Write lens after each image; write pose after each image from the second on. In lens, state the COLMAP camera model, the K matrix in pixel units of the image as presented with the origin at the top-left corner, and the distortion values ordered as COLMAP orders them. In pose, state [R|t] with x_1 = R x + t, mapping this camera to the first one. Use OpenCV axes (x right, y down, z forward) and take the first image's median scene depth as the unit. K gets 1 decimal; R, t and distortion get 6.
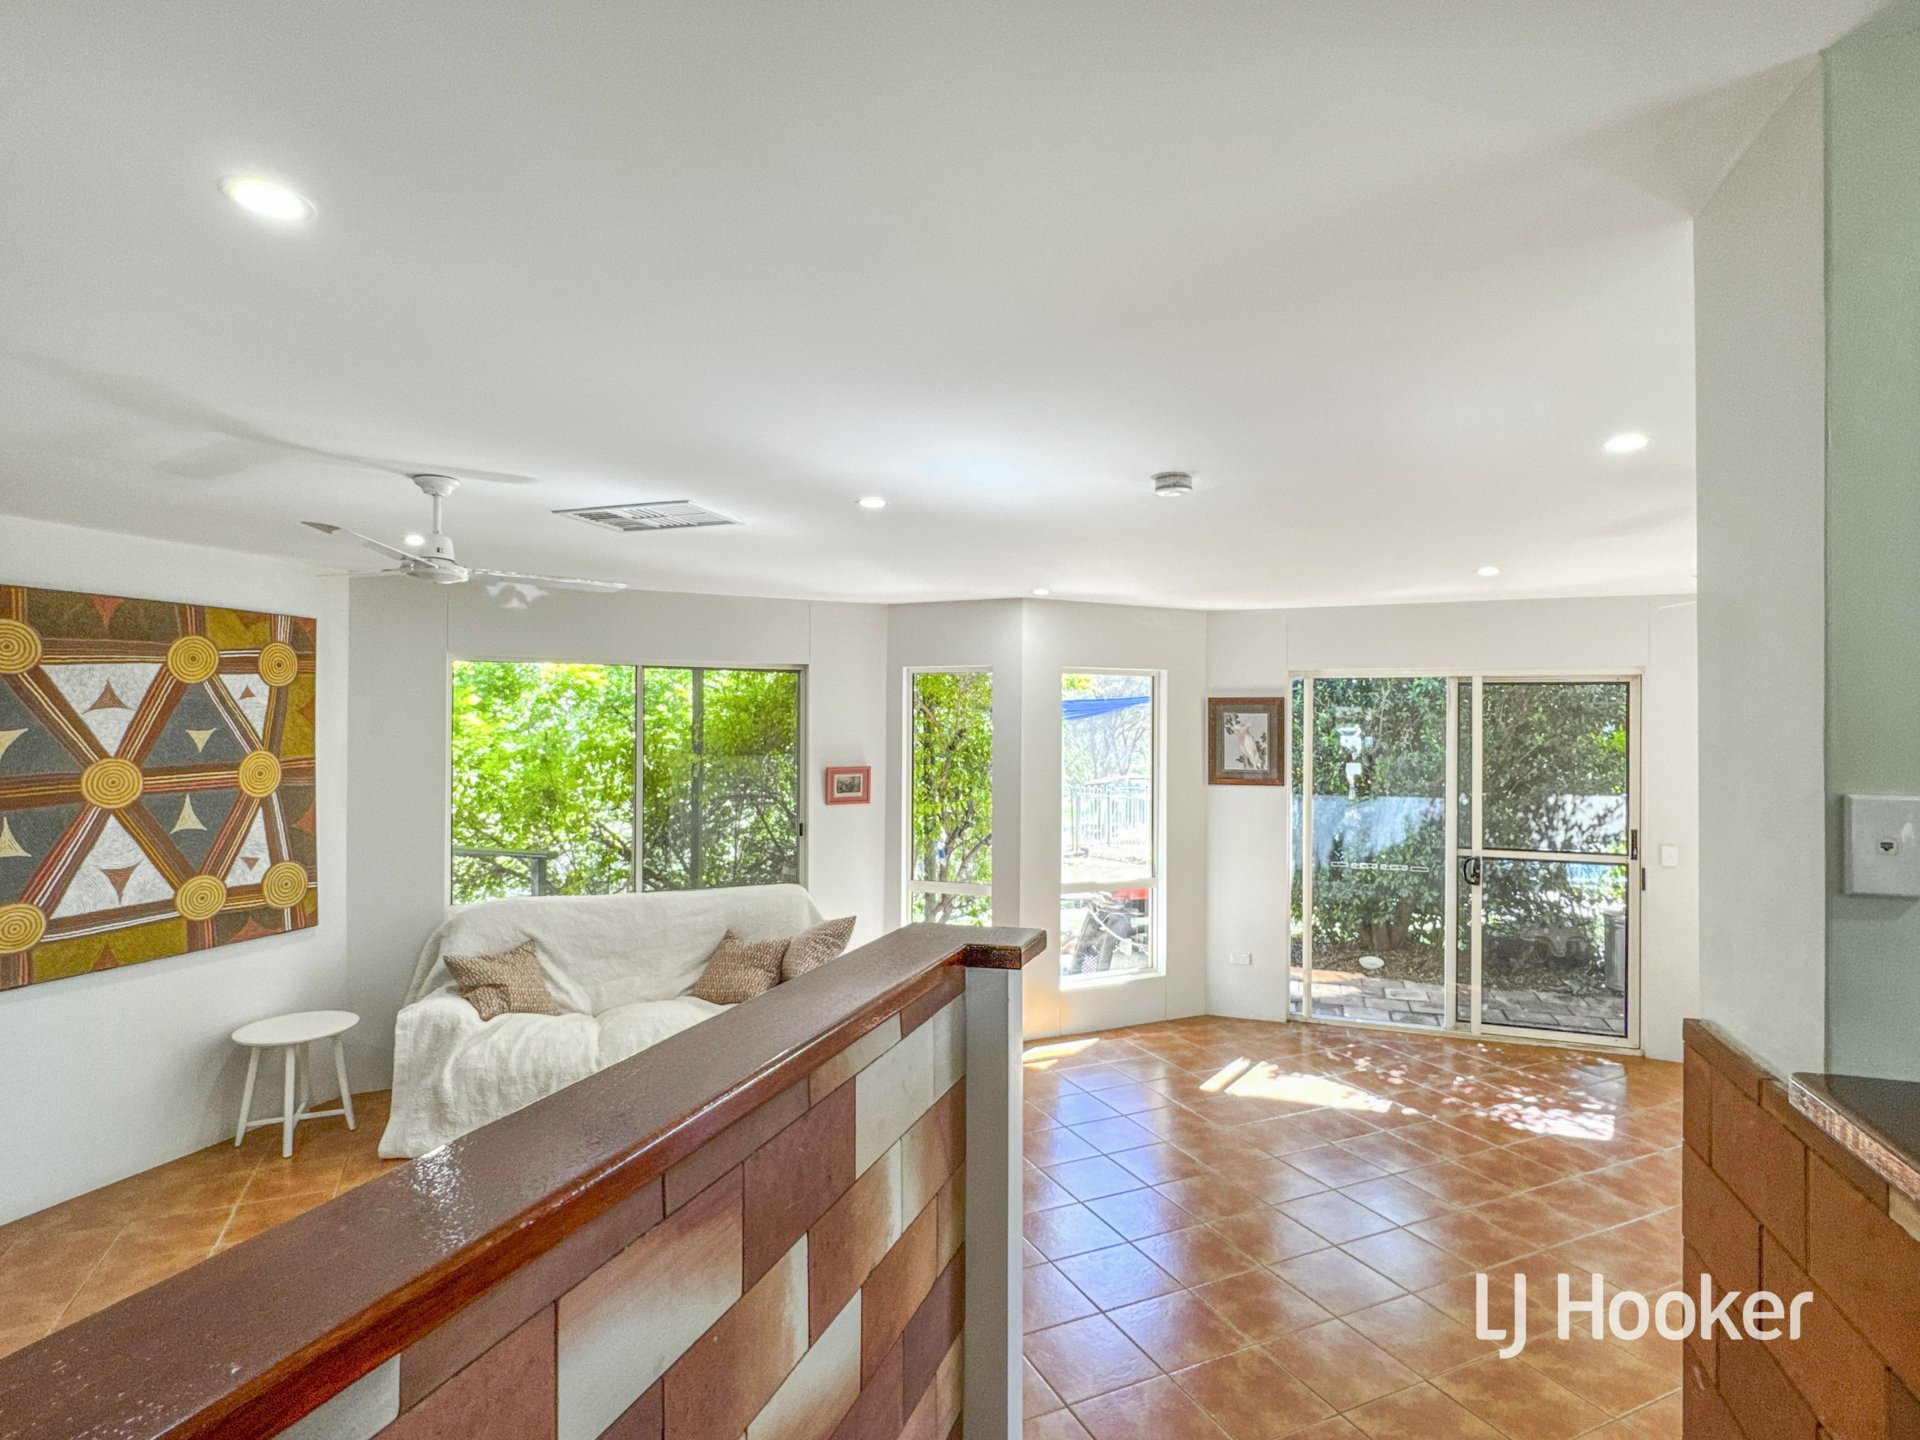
lens RADIAL K [[983.5, 0, 960.0], [0, 983.5, 720.0], [0, 0, 1]] dist [0.001023, -0.000023]
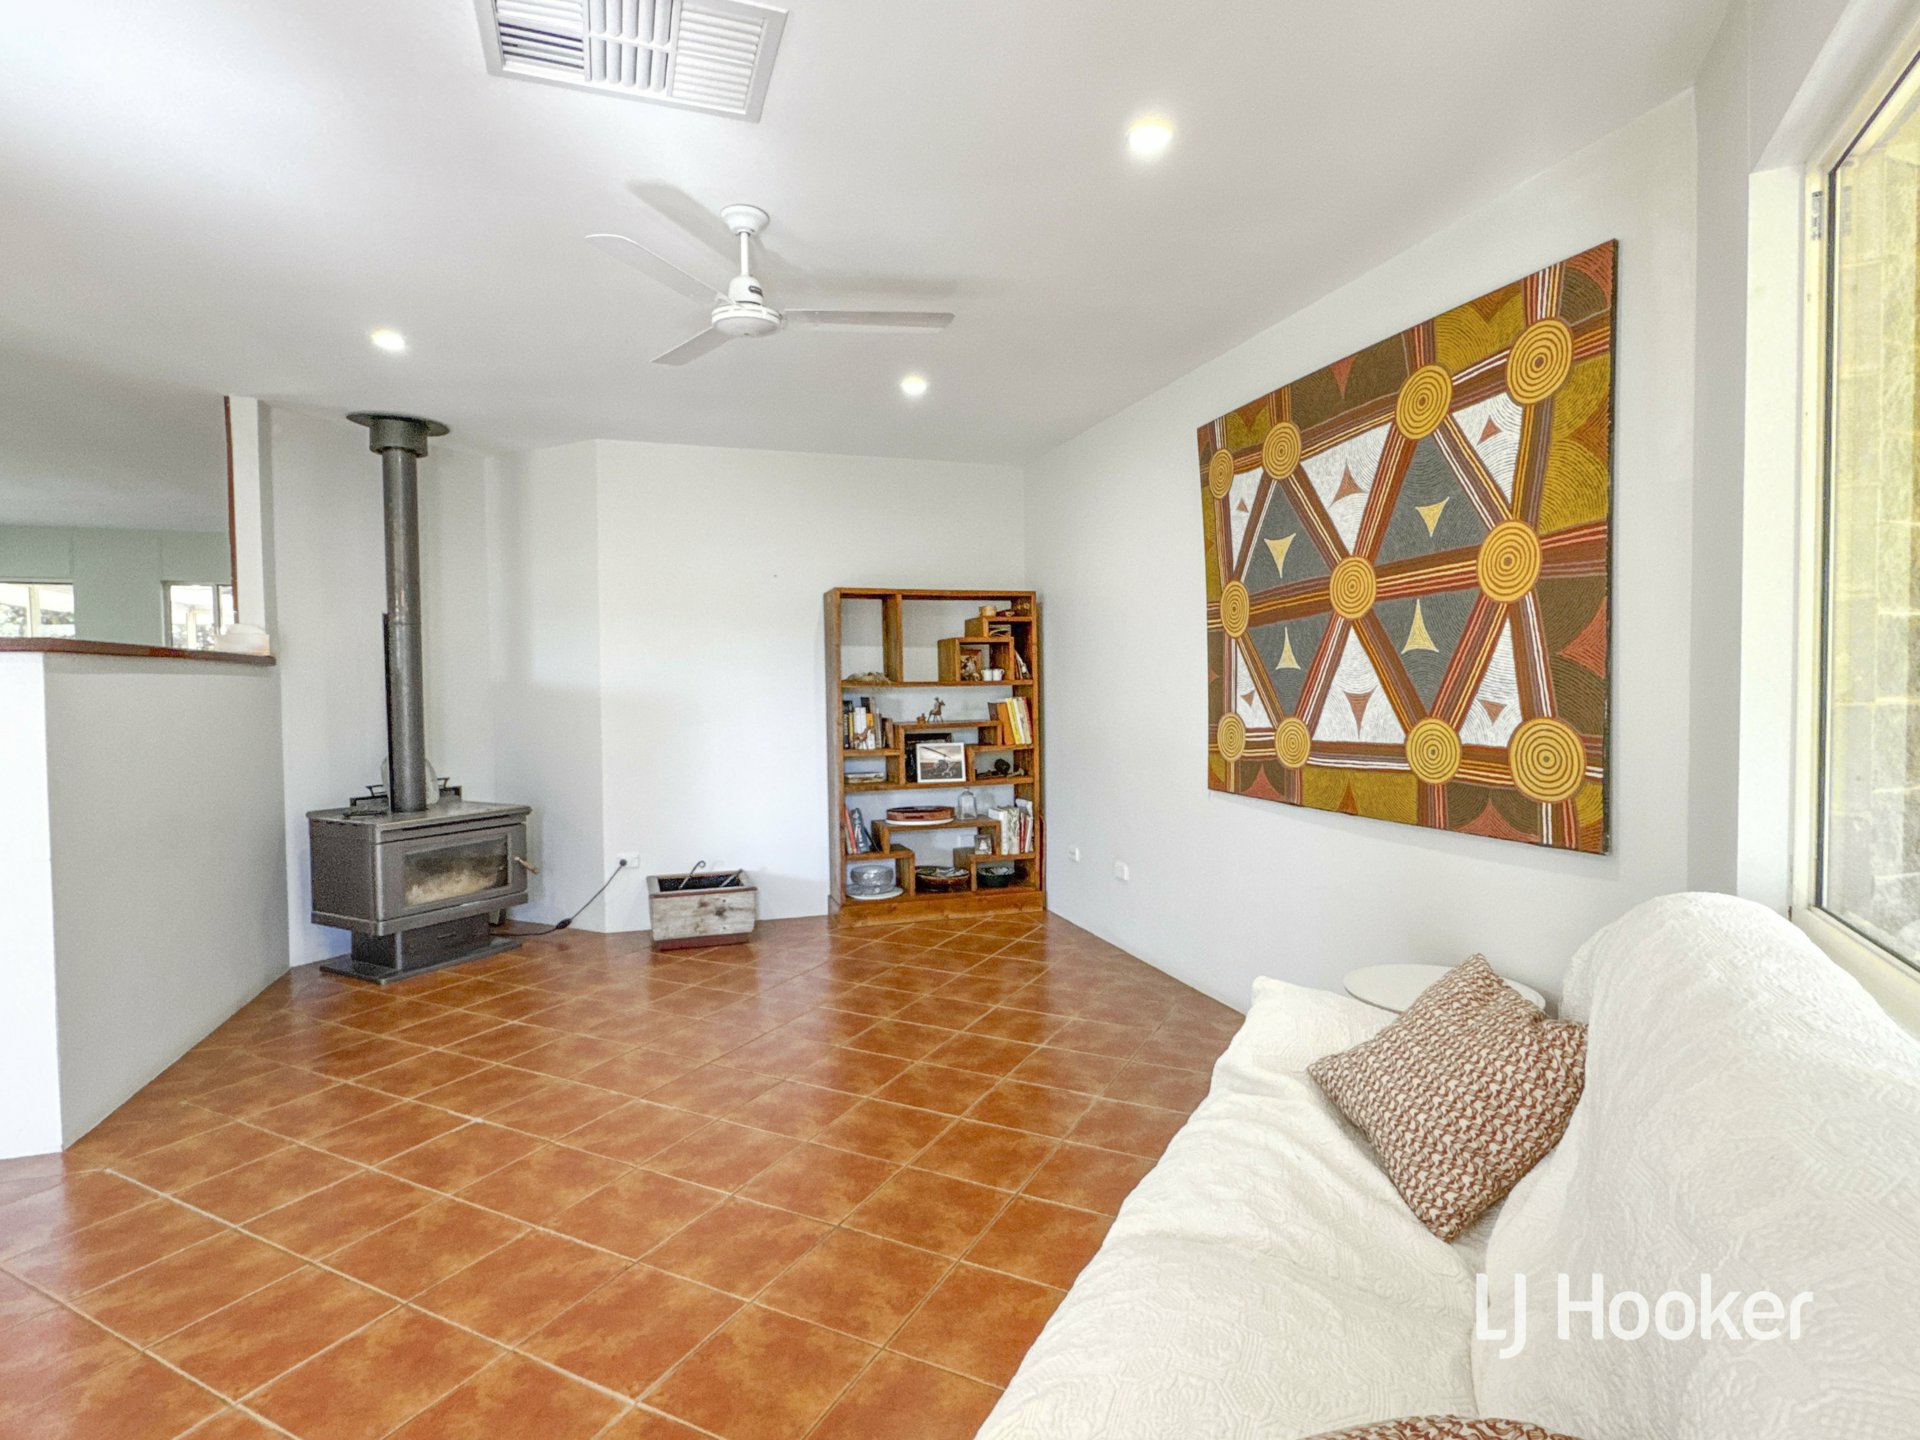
lens RADIAL K [[983.5, 0, 960.0], [0, 983.5, 720.0], [0, 0, 1]] dist [0.001023, -0.000023]
pose [[-0.783834, 0.018975, -0.620681, -0.091265], [0.005319, 0.999702, 0.023845, 0.137141], [0.620948, 0.015389, -0.783701, 1.293944]]
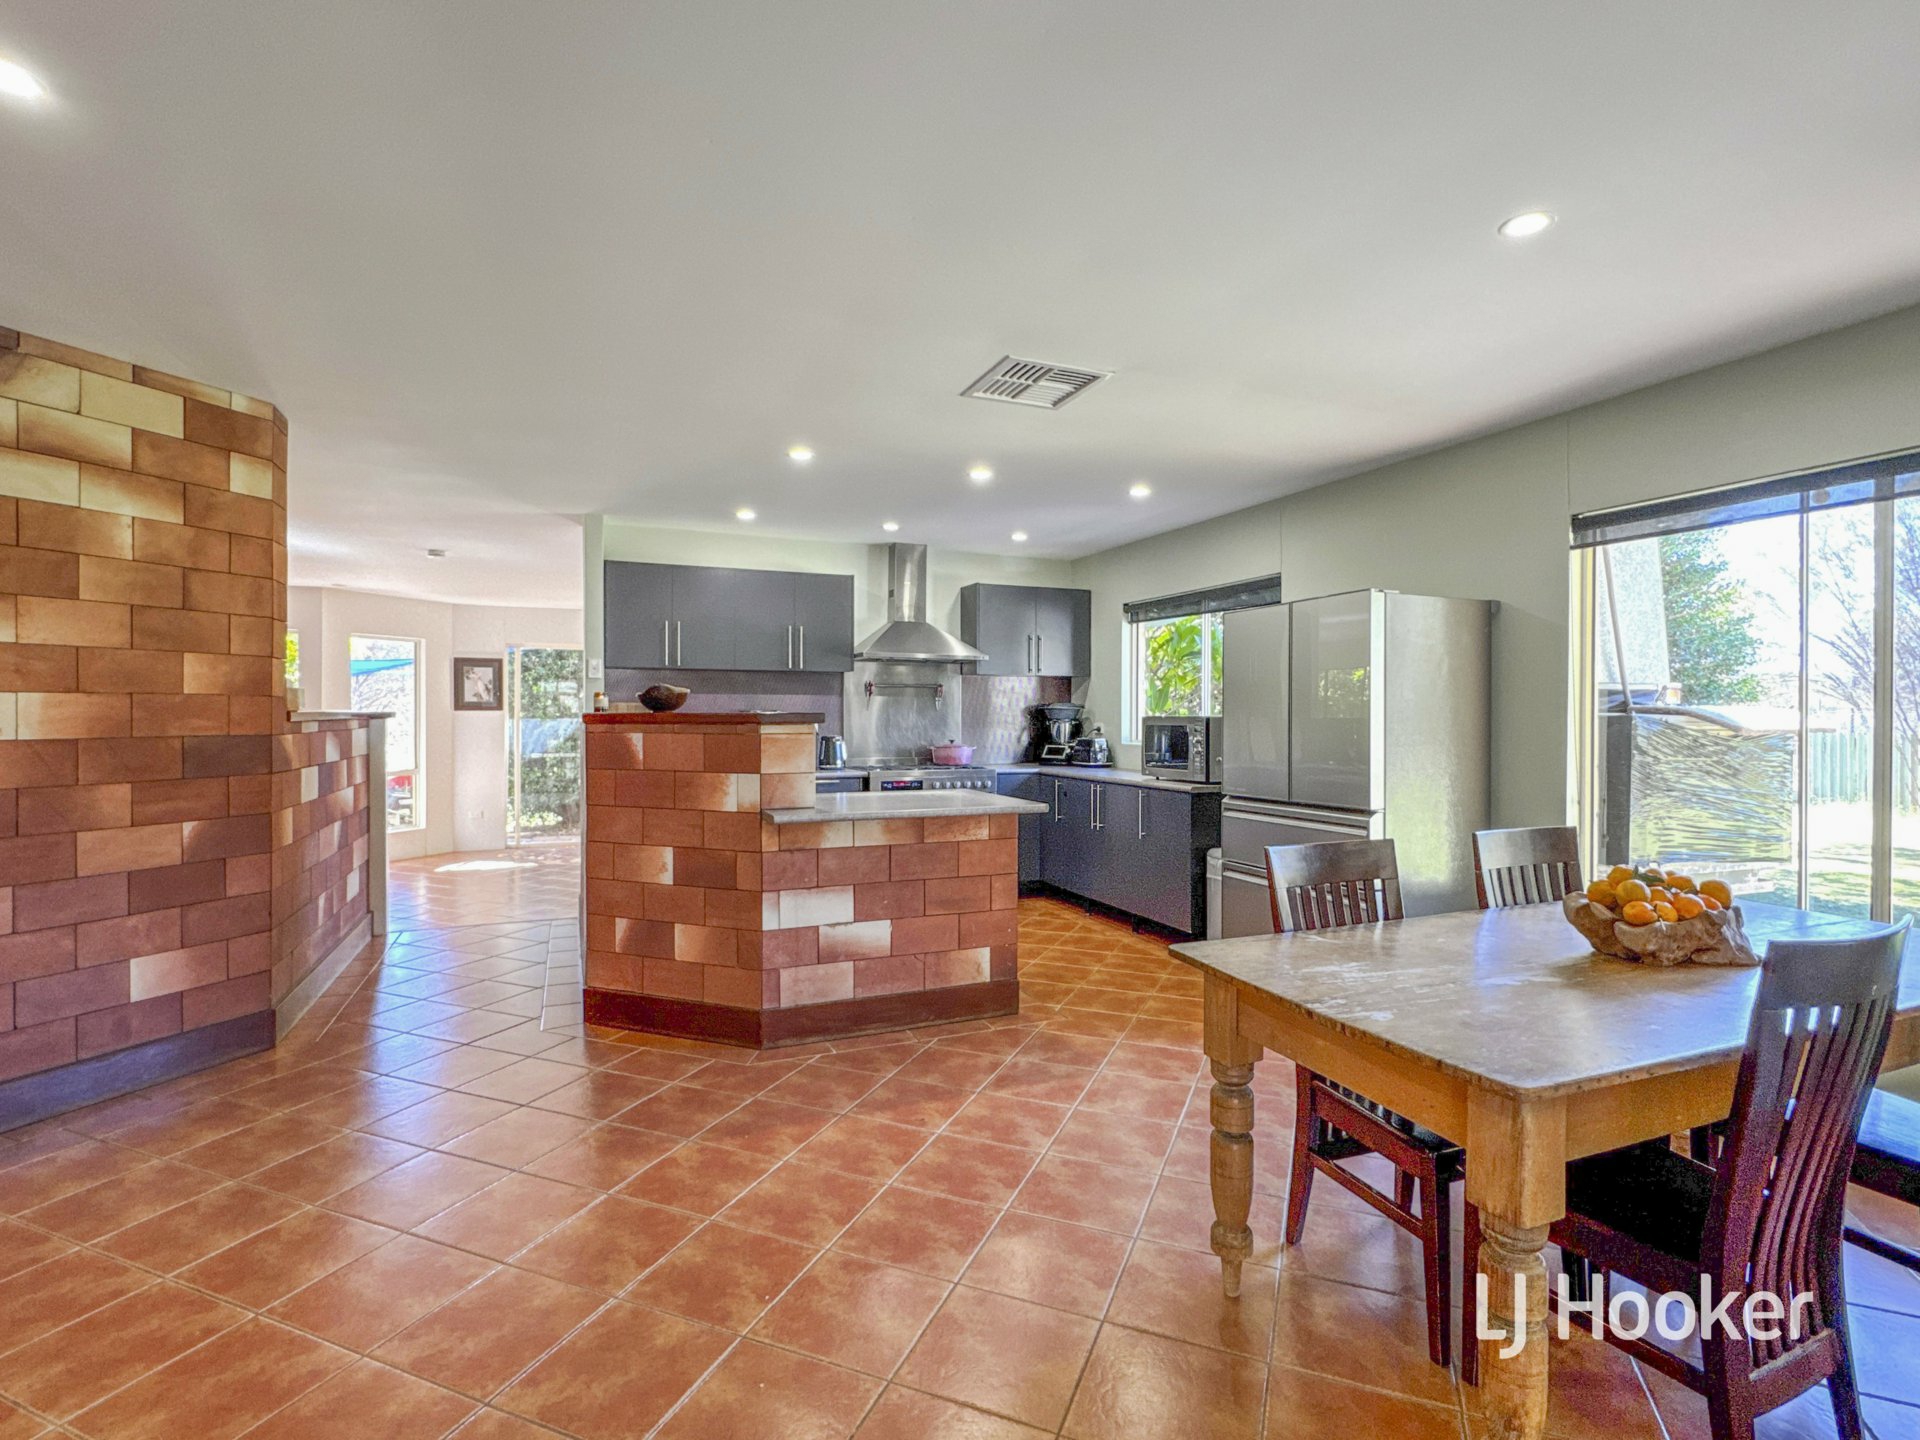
lens RADIAL K [[929.9, 0, 960.0], [0, 929.9, 720.0], [0, 0, 1]] dist [0.001519, 0.000397]
pose [[0.735952, -0.006136, 0.677006, -0.250328], [-0.003656, 0.999908, 0.013037, 0.081736], [-0.677024, -0.012070, 0.735862, -1.008184]]
